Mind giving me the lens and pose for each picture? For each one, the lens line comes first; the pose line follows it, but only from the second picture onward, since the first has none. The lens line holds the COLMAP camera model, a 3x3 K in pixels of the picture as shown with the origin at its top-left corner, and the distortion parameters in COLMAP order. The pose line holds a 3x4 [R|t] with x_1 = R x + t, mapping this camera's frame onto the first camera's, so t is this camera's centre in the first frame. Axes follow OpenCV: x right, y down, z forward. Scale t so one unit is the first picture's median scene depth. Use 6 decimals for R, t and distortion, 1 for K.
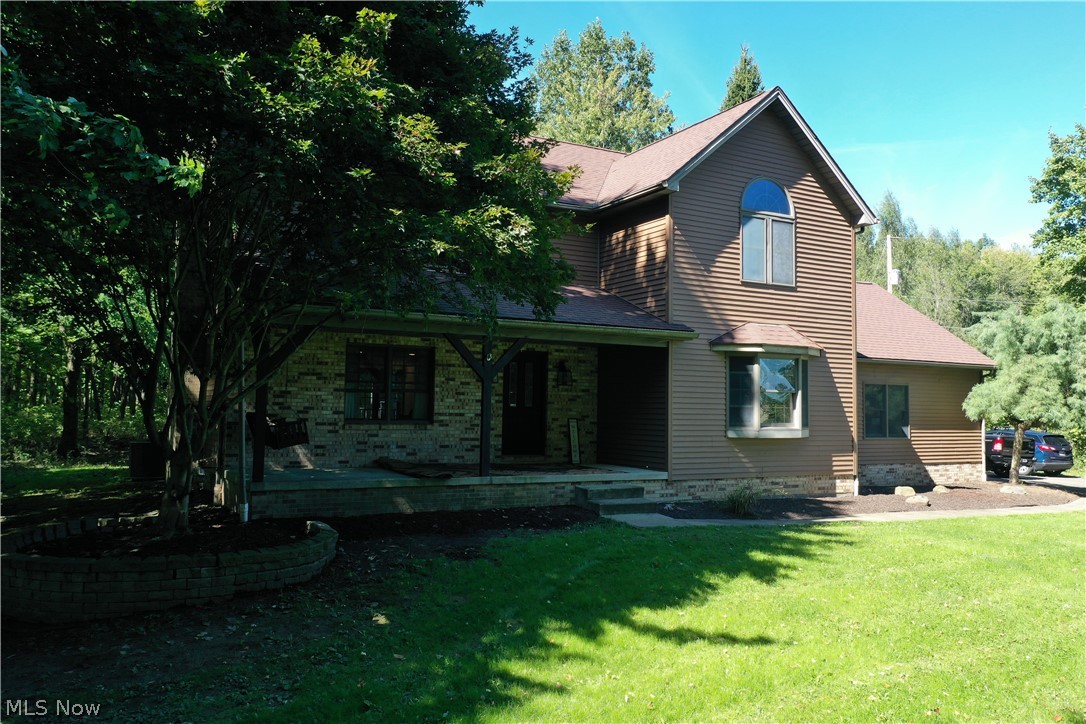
lens RADIAL K [[855.9, 0, 541.2], [0, 855.9, 363.7], [0, 0, 1]] dist [-0.011255, 0.000397]
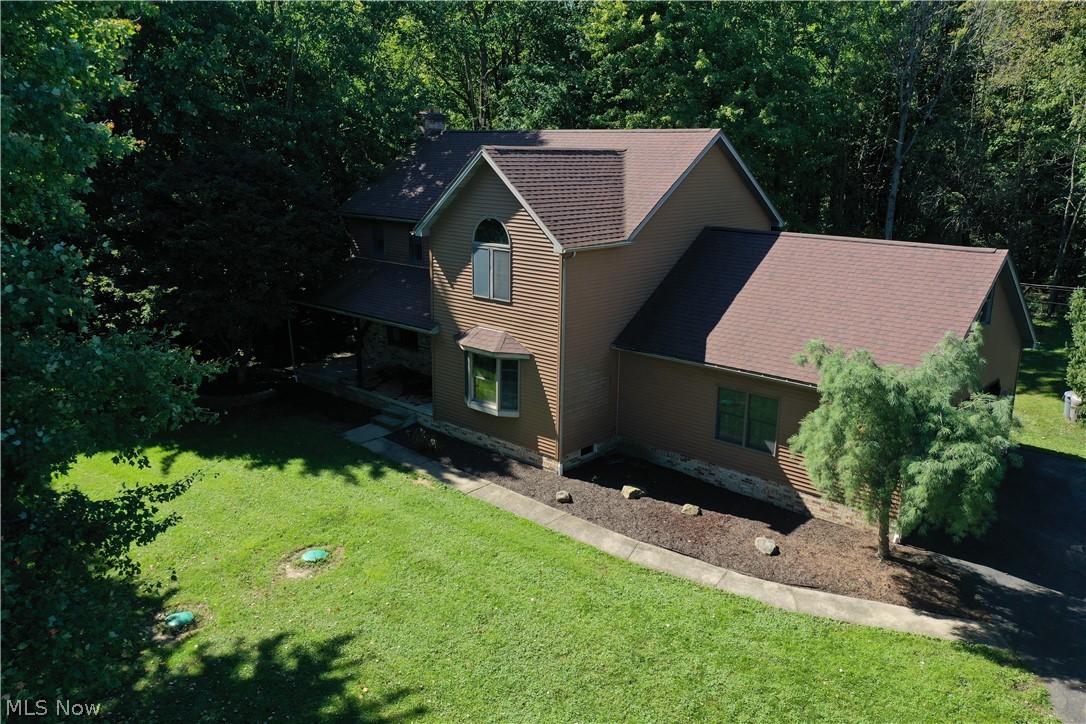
lens RADIAL K [[855.9, 0, 548.7], [0, 855.9, 364.8], [0, 0, 1]] dist [-0.011255, 0.000397]
pose [[0.325200, 0.223872, -0.918763, 1.489879], [0.045818, 0.966702, 0.251771, -0.314836], [0.944535, -0.123971, 0.304114, 0.647564]]
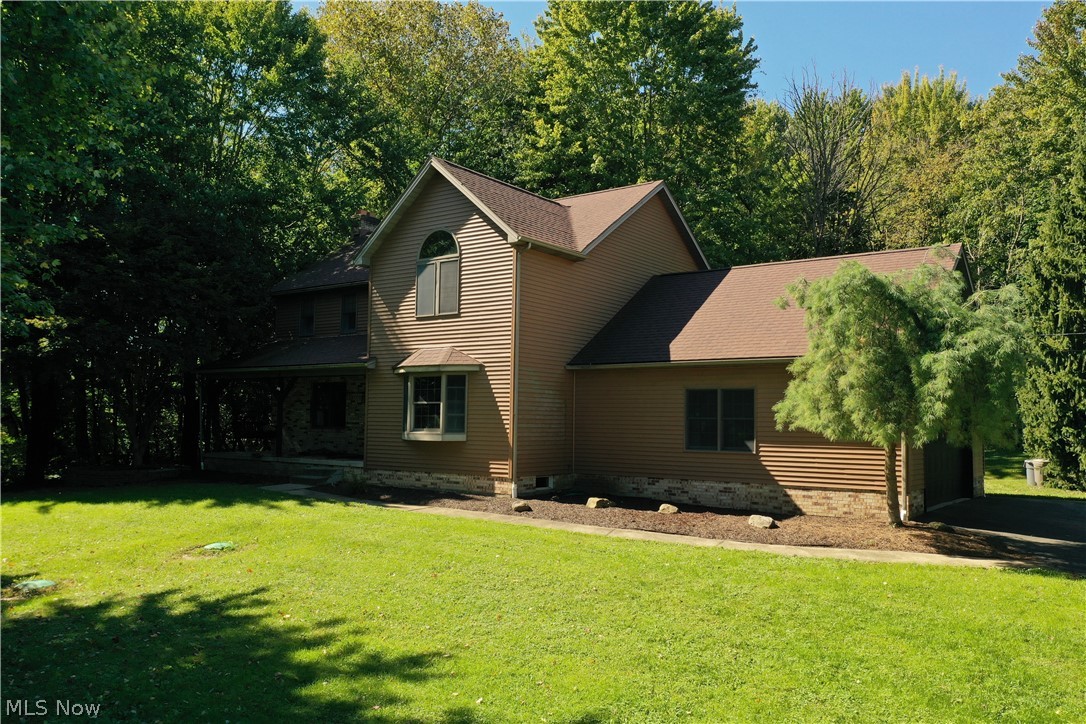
lens RADIAL K [[855.9, 0, 546.0], [0, 855.9, 368.2], [0, 0, 1]] dist [-0.011255, 0.000397]
pose [[0.420318, -0.065339, -0.905021, 1.397392], [0.042836, 0.997721, -0.052137, 0.051452], [0.906365, -0.016853, 0.422159, 0.603018]]
